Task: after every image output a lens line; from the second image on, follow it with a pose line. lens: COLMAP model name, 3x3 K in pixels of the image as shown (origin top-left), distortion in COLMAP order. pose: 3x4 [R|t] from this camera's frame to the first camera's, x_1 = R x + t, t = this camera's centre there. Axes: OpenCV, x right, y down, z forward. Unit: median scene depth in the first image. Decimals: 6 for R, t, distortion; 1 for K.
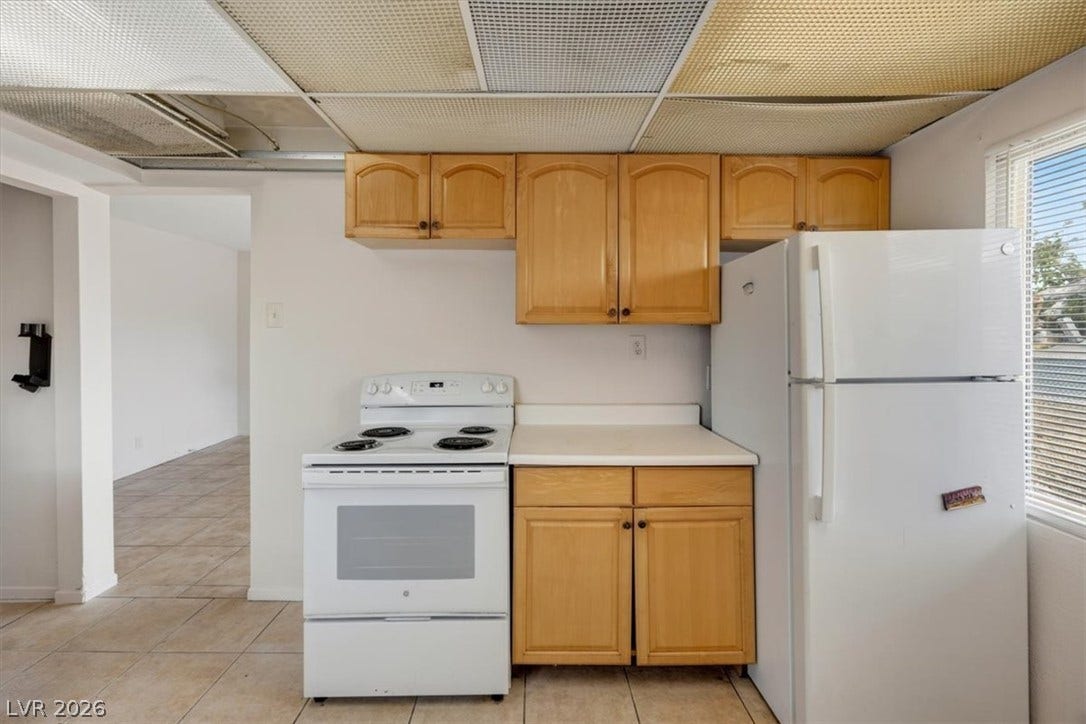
lens RADIAL K [[456.1, 0, 543.9], [0, 456.1, 333.5], [0, 0, 1]] dist [-0.002709, -0.000477]
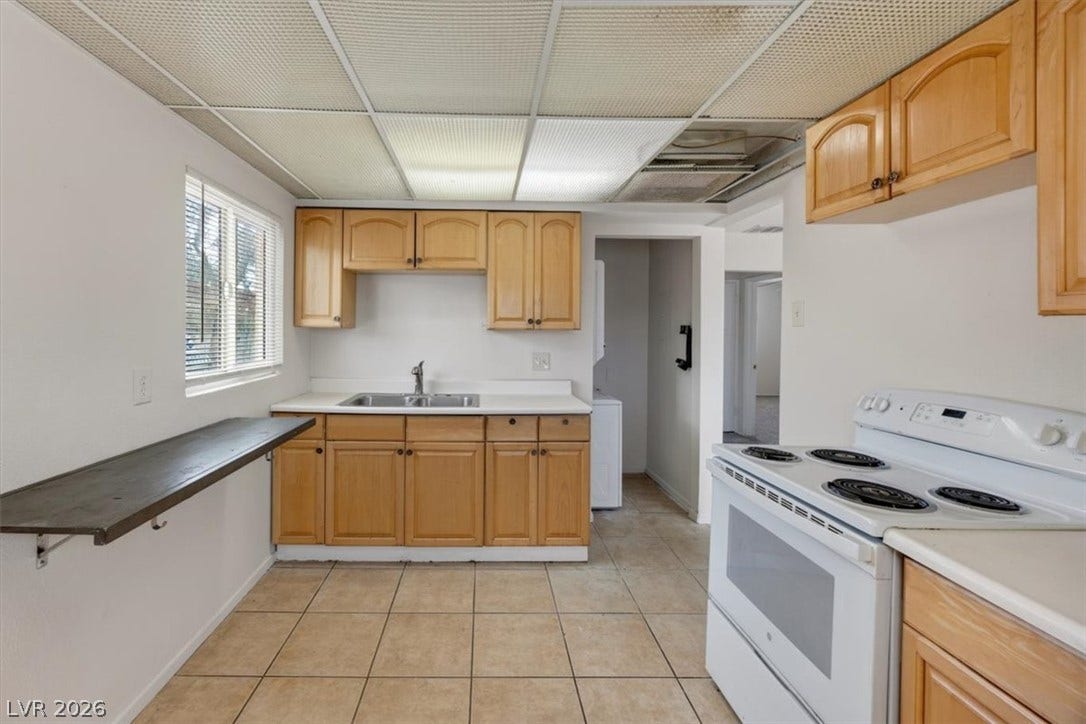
lens RADIAL K [[454.8, 0, 496.2], [0, 454.8, 326.3], [0, 0, 1]] dist [-0.004959, -0.000534]
pose [[0.022536, -0.008565, -0.999709, 0.436795], [-0.010662, 0.999904, -0.008807, 0.002540], [0.999689, 0.010858, 0.022442, 0.378285]]
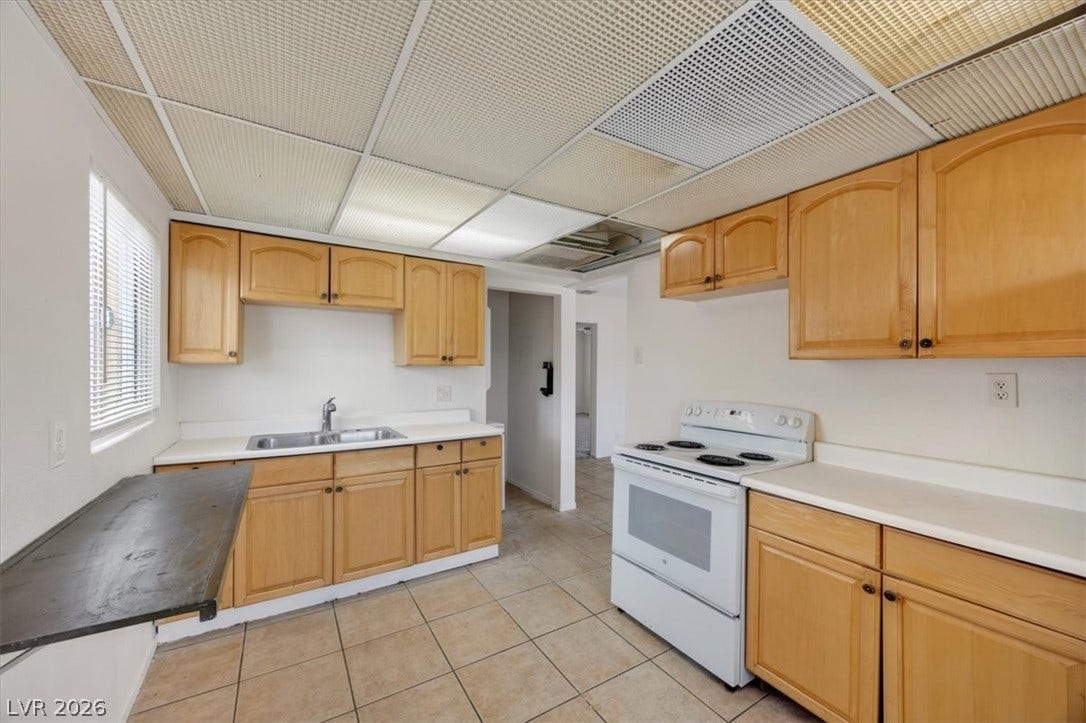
lens RADIAL K [[409.5, 0, 543.0], [0, 409.5, 361.5], [0, 0, 1]] dist [-0.003815, -0.000158]
pose [[0.531978, -0.006111, -0.846736, 0.427912], [-0.008471, 0.999886, -0.012538, 0.000046], [0.846716, 0.013843, 0.531865, 0.040361]]
